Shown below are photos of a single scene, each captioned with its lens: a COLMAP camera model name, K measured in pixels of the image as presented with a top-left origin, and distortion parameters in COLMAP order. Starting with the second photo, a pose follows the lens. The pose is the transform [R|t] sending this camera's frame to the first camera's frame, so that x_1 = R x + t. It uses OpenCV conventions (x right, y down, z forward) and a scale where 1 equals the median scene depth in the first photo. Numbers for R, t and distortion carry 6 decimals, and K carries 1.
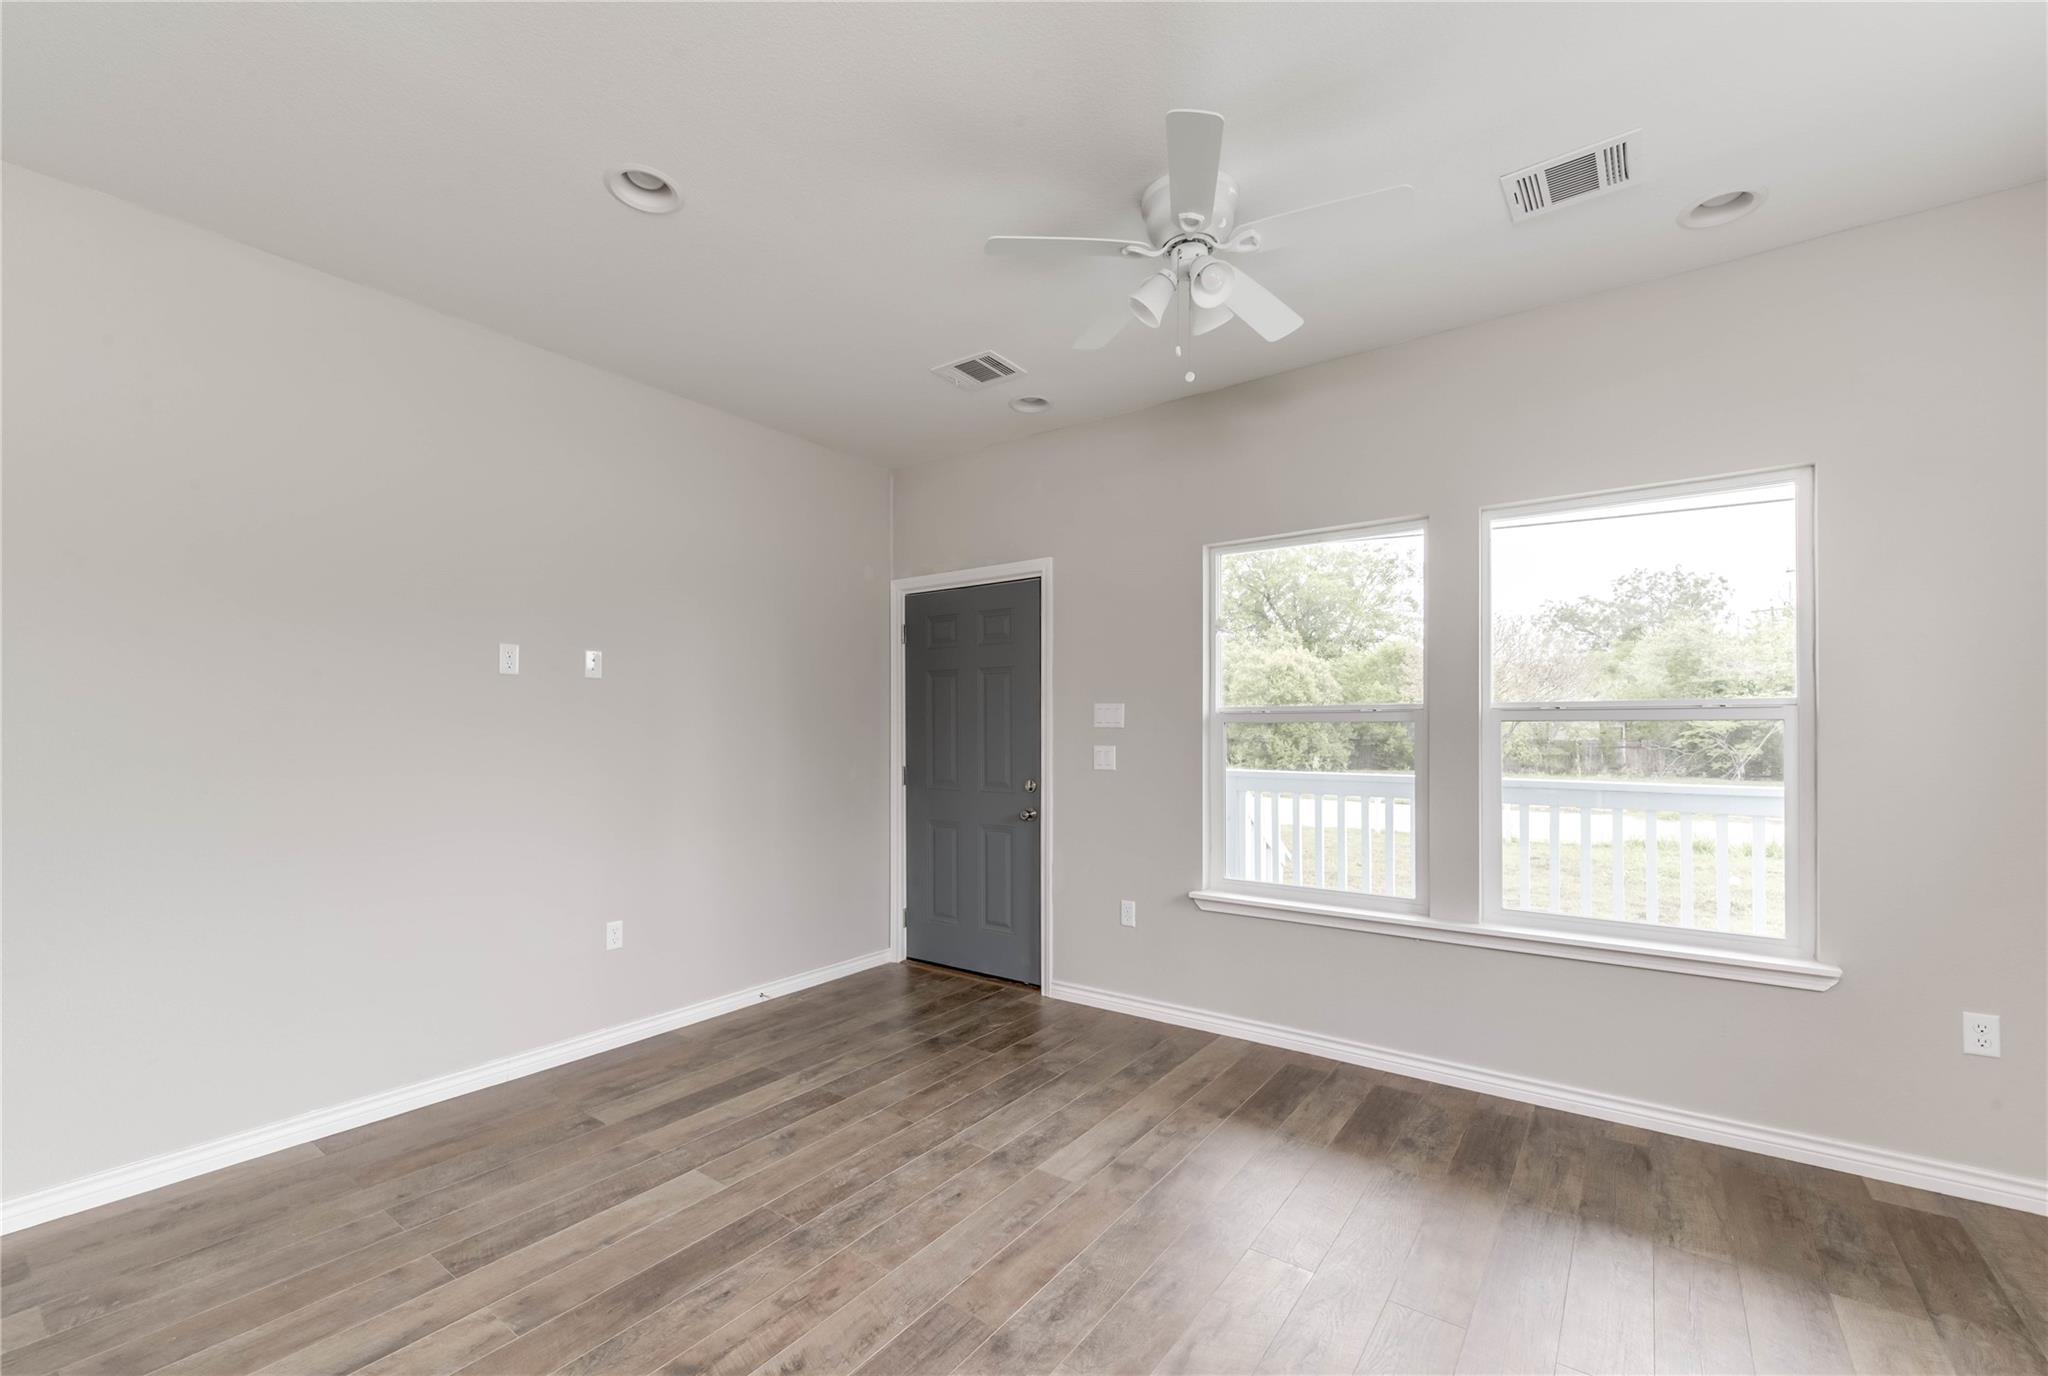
lens RADIAL K [[840.8, 0, 1026.4], [0, 840.8, 709.4], [0, 0, 1]] dist [0.003389, -0.003429]
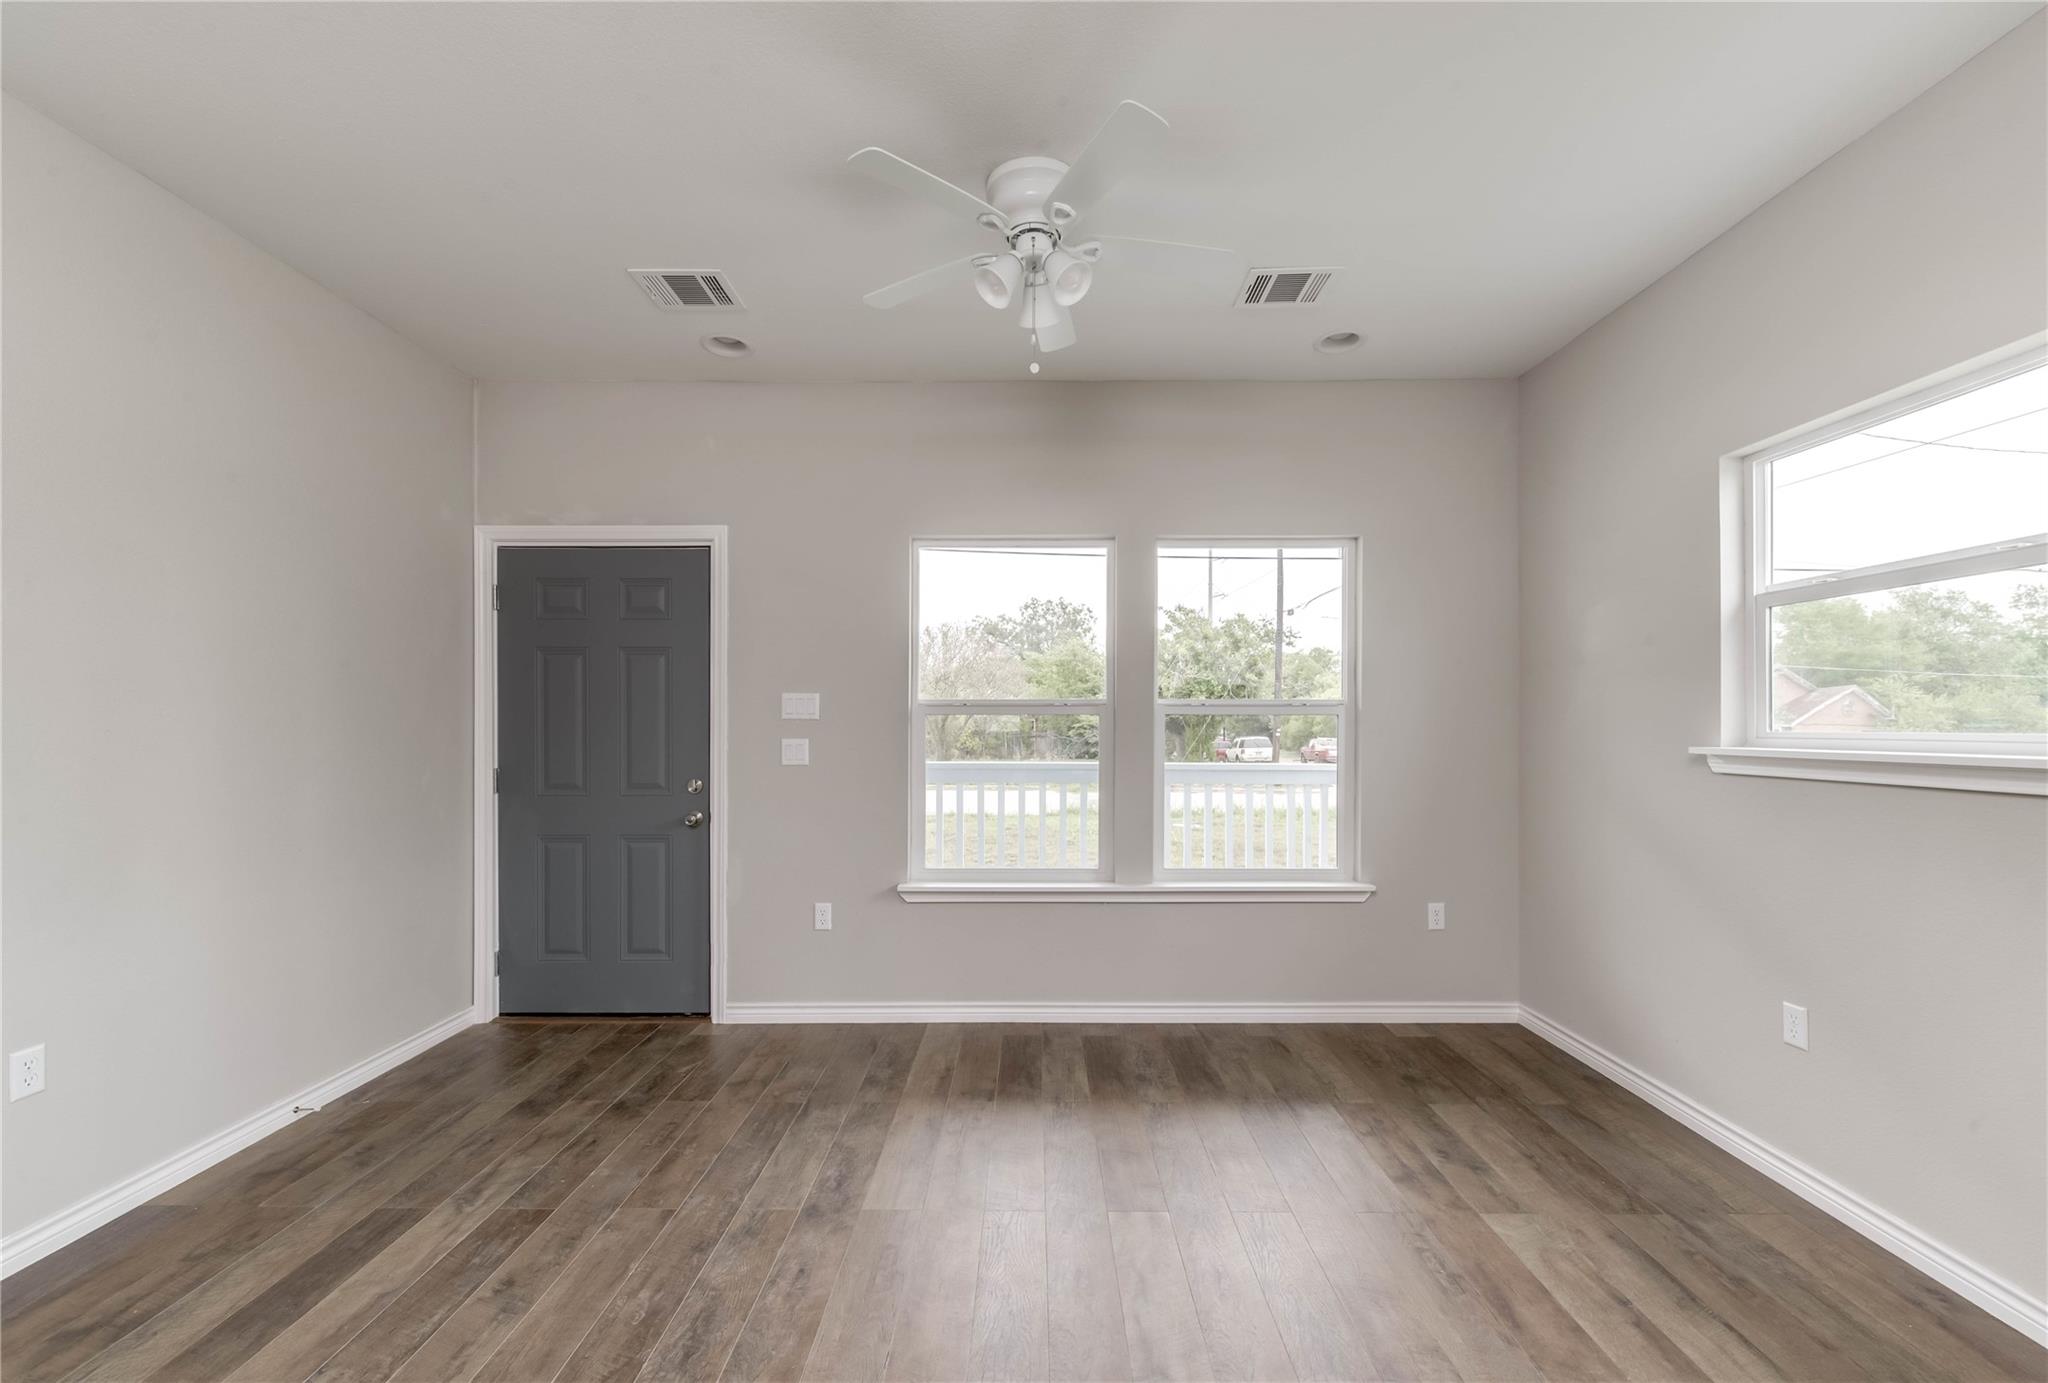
lens RADIAL K [[818.3, 0, 1027.8], [0, 818.3, 713.9], [0, 0, 1]] dist [0.004085, -0.003550]
pose [[0.813382, 0.006930, 0.581689, -0.260260], [-0.014643, 0.999856, 0.008563, 0.005417], [-0.581546, -0.015483, 0.813366, 0.143275]]
